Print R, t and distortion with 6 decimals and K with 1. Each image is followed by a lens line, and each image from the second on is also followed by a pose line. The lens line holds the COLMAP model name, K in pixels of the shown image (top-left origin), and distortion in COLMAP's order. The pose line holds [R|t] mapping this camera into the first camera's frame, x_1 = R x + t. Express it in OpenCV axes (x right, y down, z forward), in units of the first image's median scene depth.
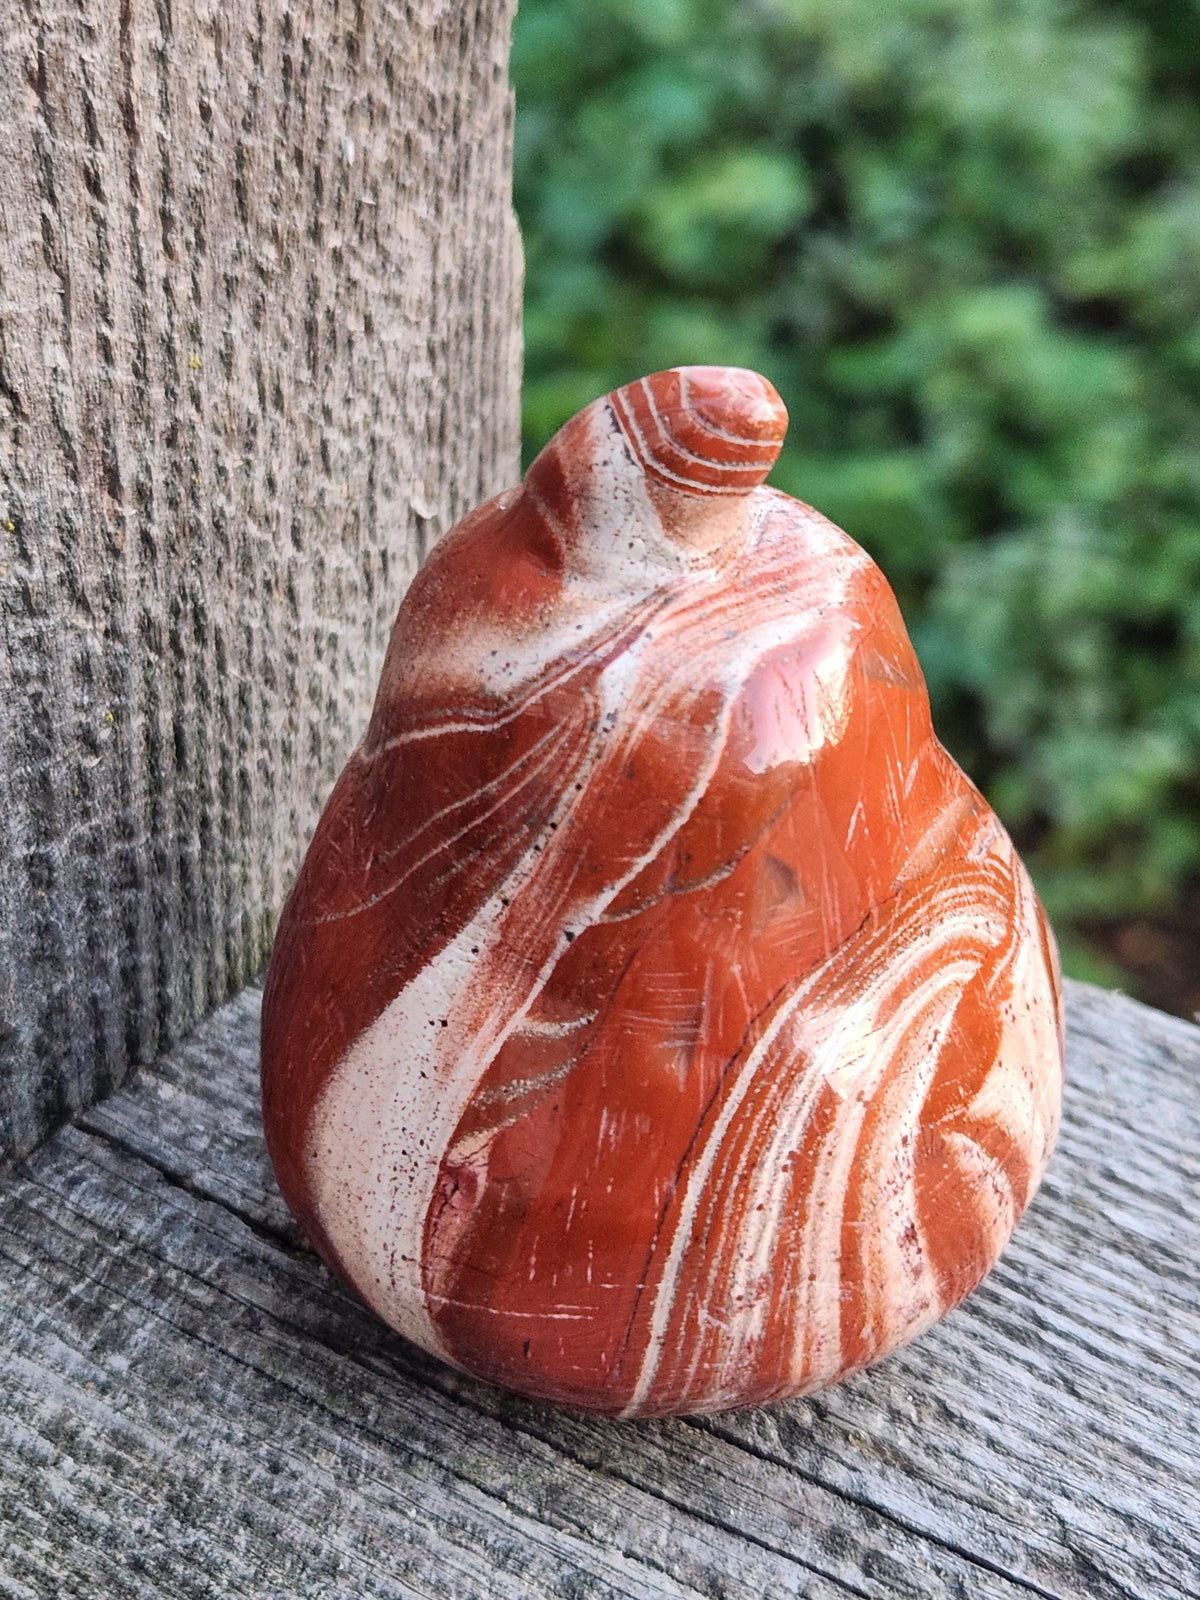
lens RADIAL K [[2326.2, 0, 642.9], [0, 2326.2, 793.0], [0, 0, 1]] dist [0.063761, -0.037546]
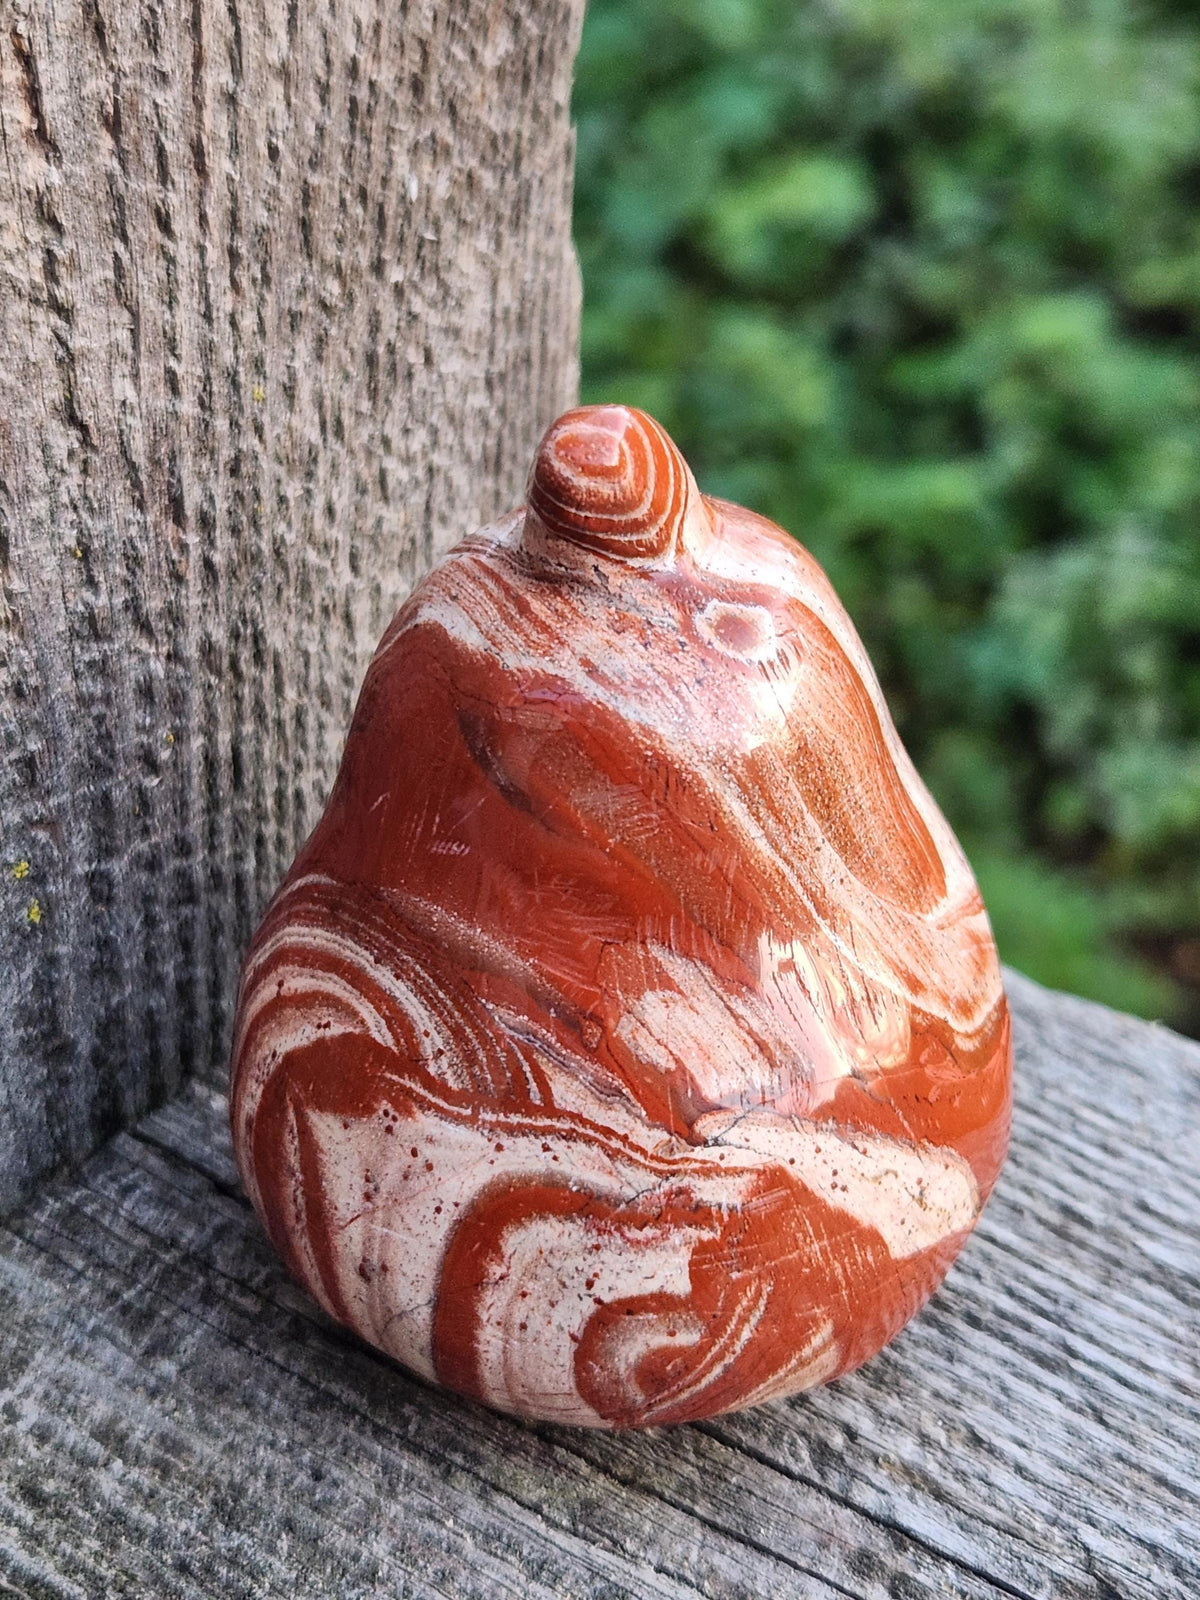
lens RADIAL K [[2326.3, 0, 626.1], [0, 2326.3, 797.8], [0, 0, 1]] dist [0.073892, -0.077168]
pose [[0.999392, 0.017800, -0.029981, 0.003376], [-0.017782, 0.999842, 0.000859, -0.011003], [0.029992, -0.000325, 0.999550, -0.020506]]
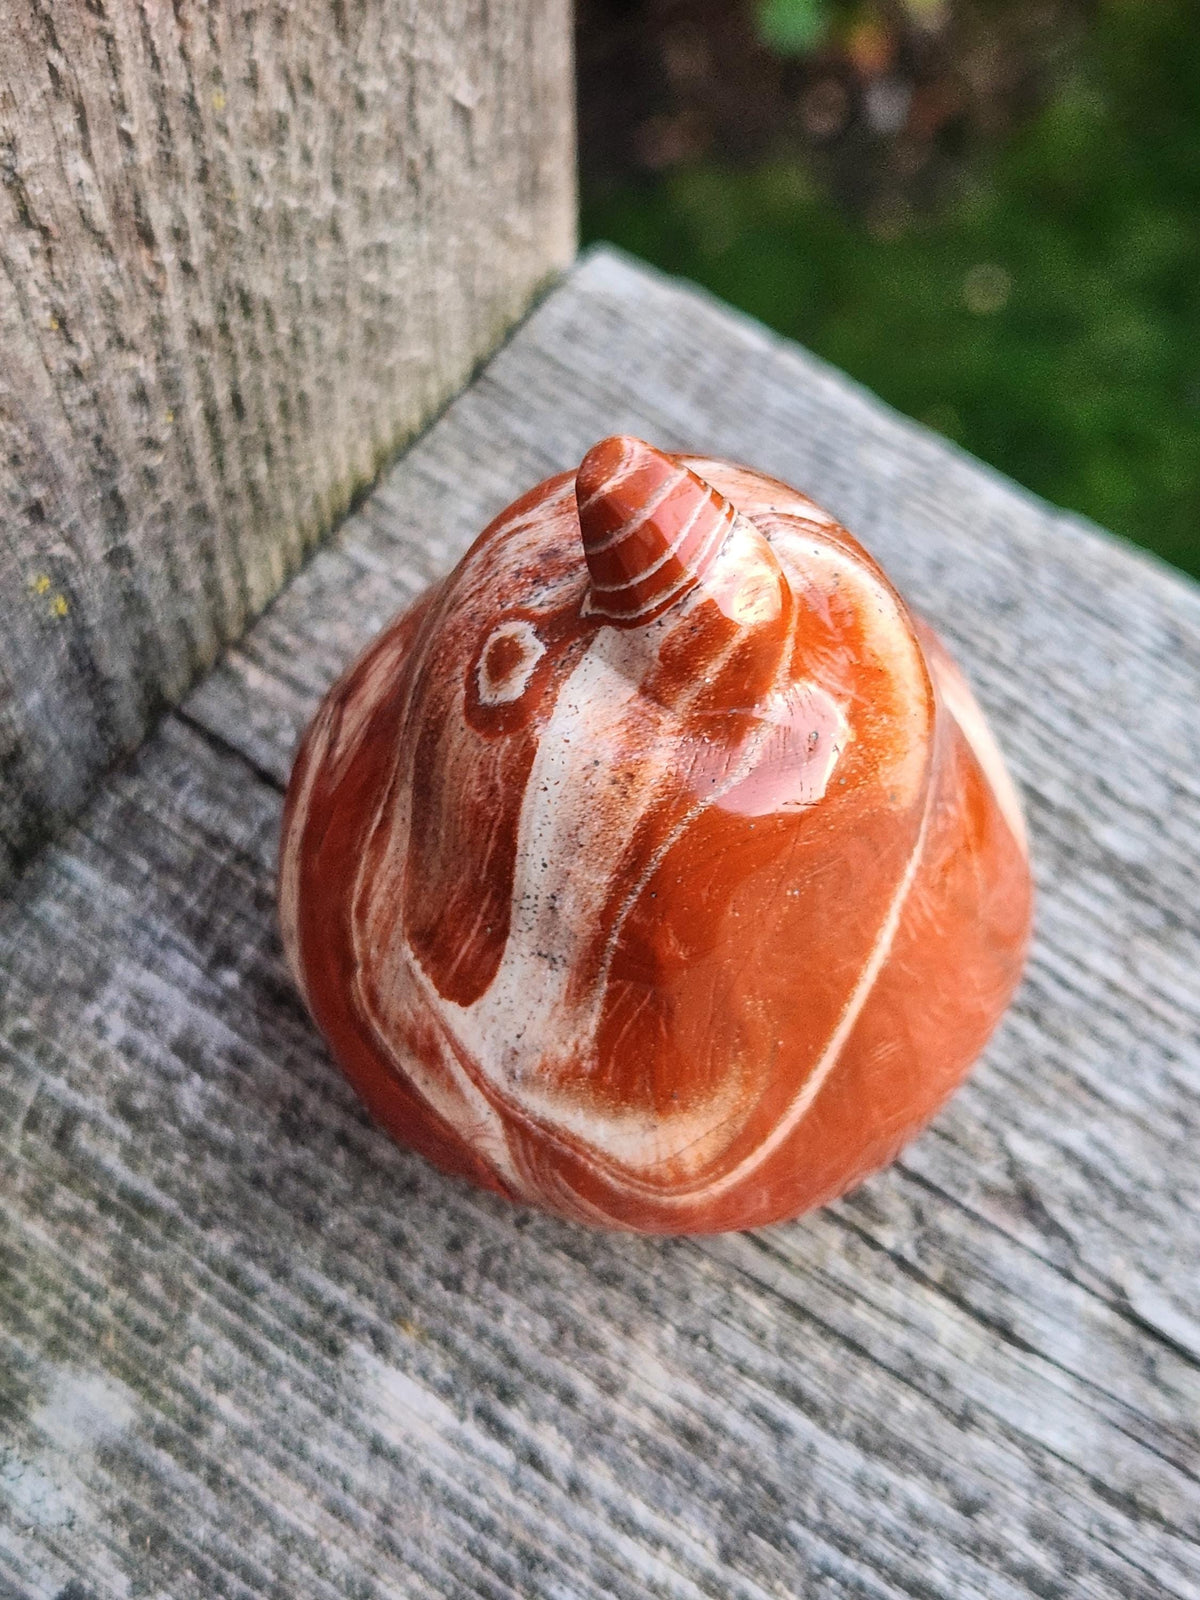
lens RADIAL K [[2346.1, 0, 656.3], [0, 2346.1, 695.6], [0, 0, 1]] dist [0.020173, 0.086219]
pose [[0.998737, 0.021512, -0.045406, 0.040969], [0.001989, 0.886067, 0.463553, -0.420527], [0.050205, -0.463058, 0.884905, 0.023018]]
